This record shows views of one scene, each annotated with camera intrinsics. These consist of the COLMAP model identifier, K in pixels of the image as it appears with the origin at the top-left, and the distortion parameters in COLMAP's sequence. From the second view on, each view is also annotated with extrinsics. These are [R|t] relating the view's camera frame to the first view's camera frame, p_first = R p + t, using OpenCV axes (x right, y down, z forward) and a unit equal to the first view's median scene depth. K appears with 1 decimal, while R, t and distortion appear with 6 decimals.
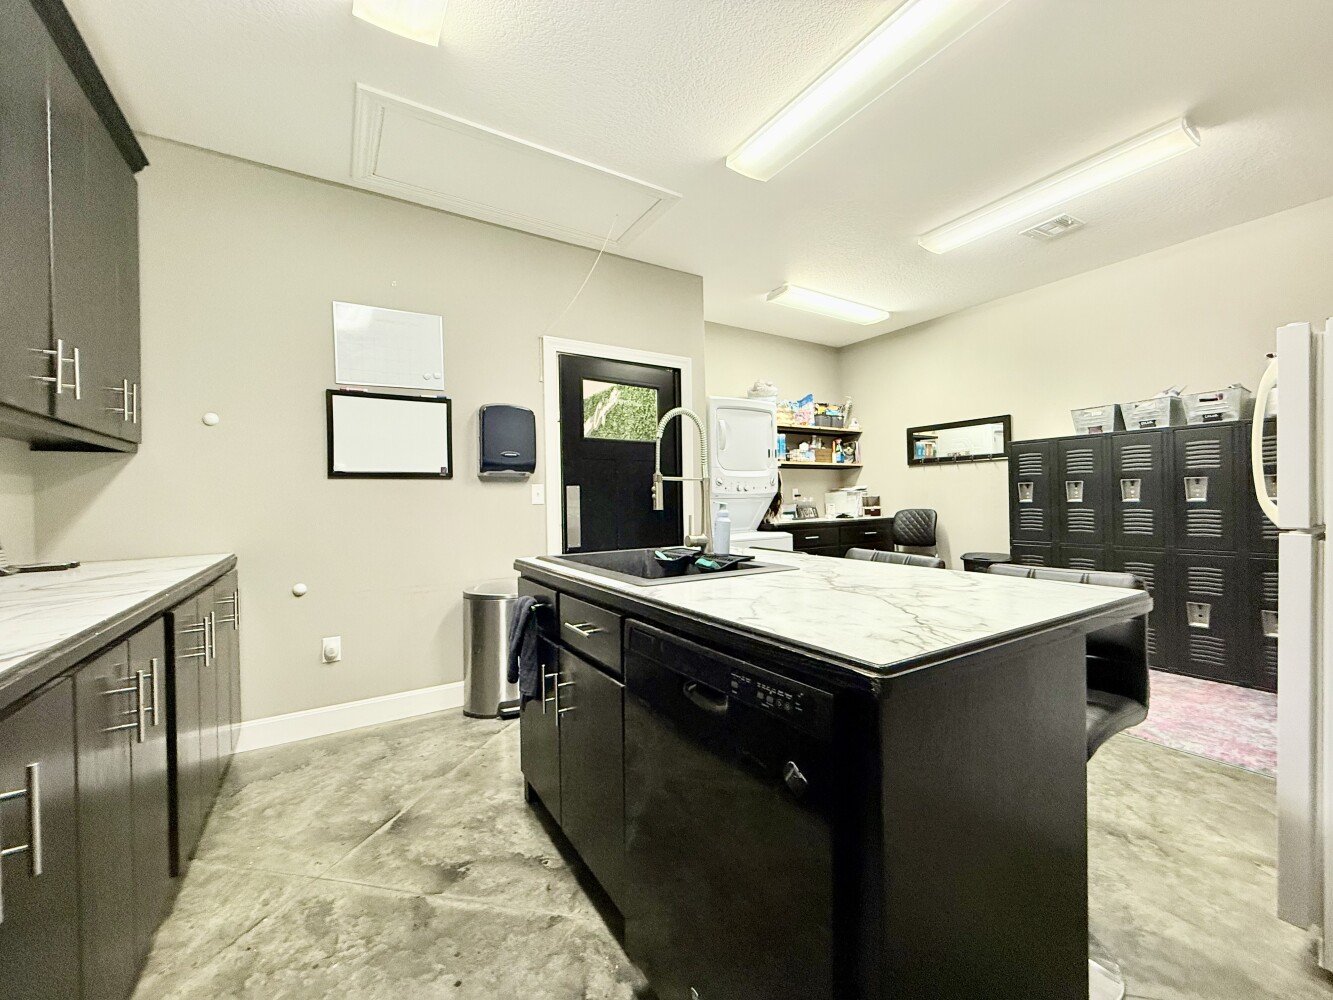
lens RADIAL K [[531.0, 0, 655.8], [0, 531.0, 501.8], [0, 0, 1]] dist [-0.000237, 0.000035]
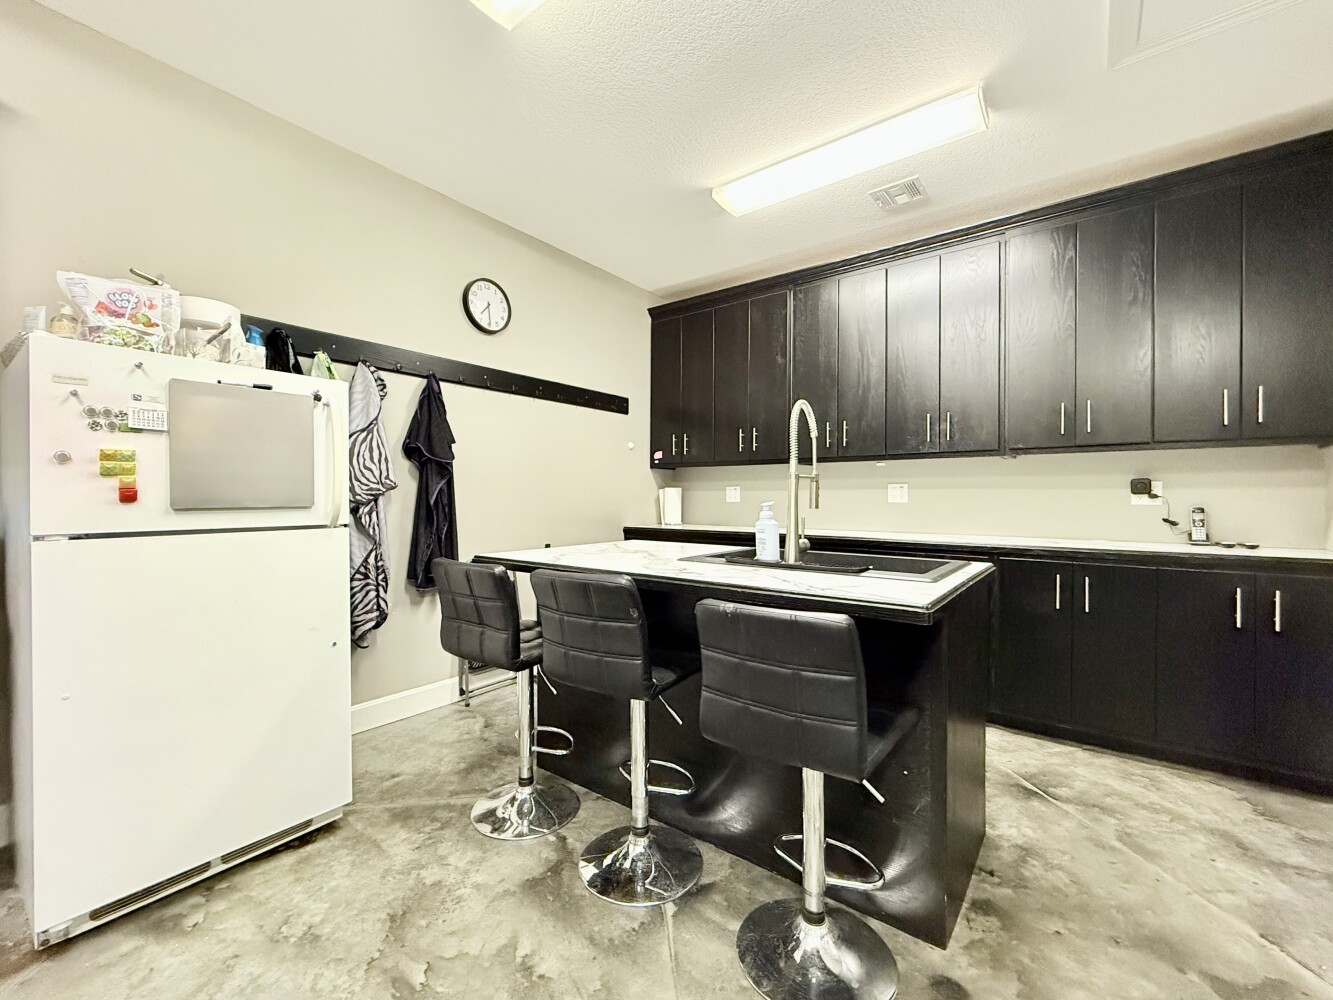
lens RADIAL K [[557.1, 0, 665.7], [0, 557.1, 498.9], [0, 0, 1]] dist [-0.002914, 0.000342]
pose [[-0.930693, 0.014799, -0.365501, 0.388300], [0.010223, 0.999843, 0.014451, -0.011087], [0.365657, 0.009713, -0.930699, 1.119560]]
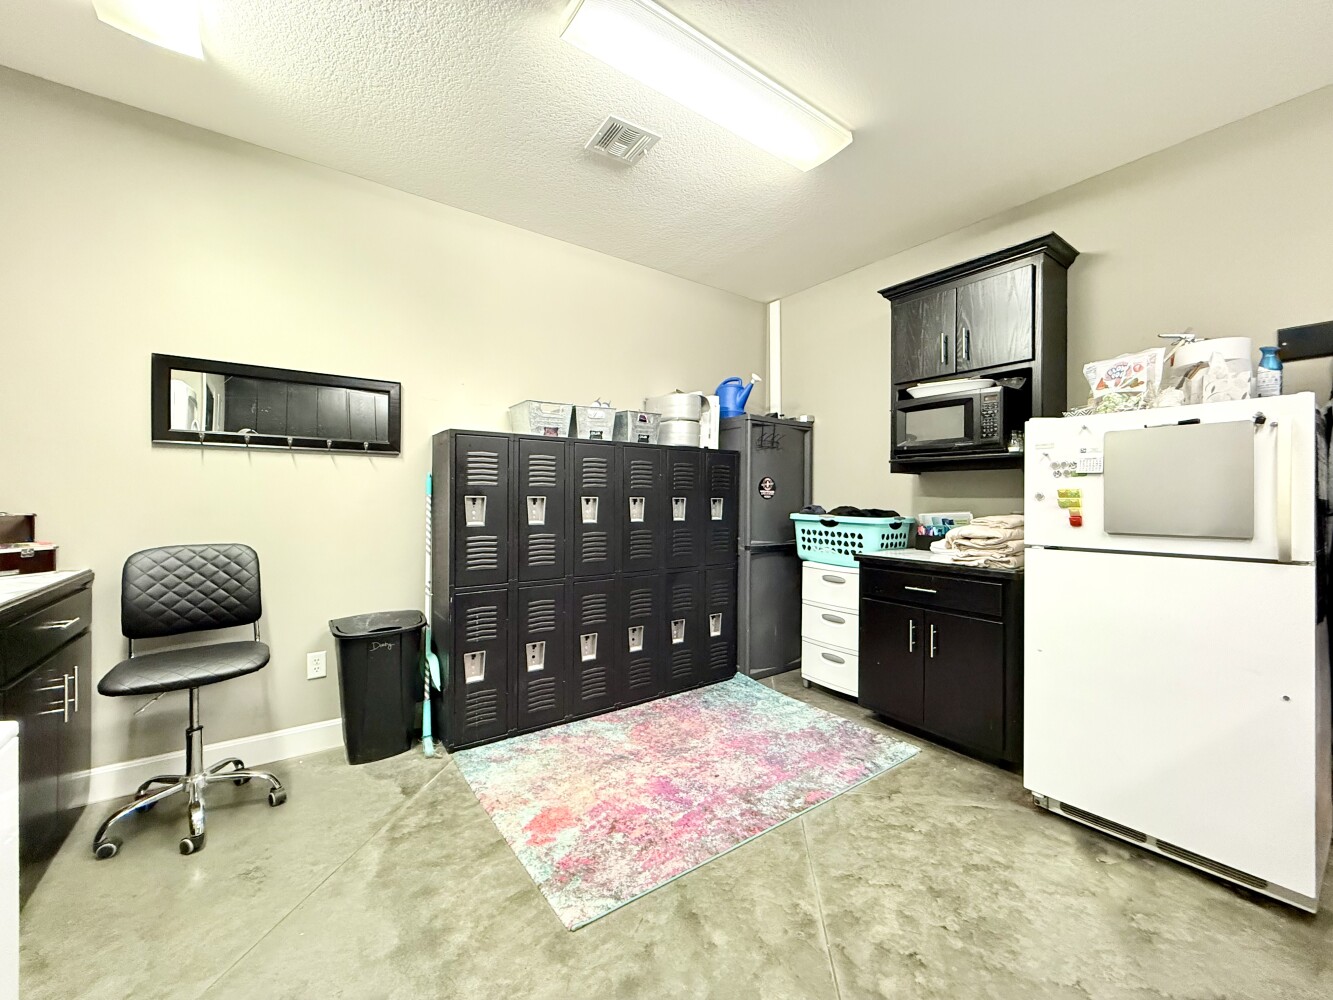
lens RADIAL K [[531.0, 0, 666.1], [0, 531.0, 499.2], [0, 0, 1]] dist [-0.000237, 0.000035]
pose [[-0.076333, 0.017524, 0.996928, 0.046628], [-0.001032, 0.999844, -0.017654, -0.026548], [-0.997082, -0.002376, -0.076303, 1.050364]]
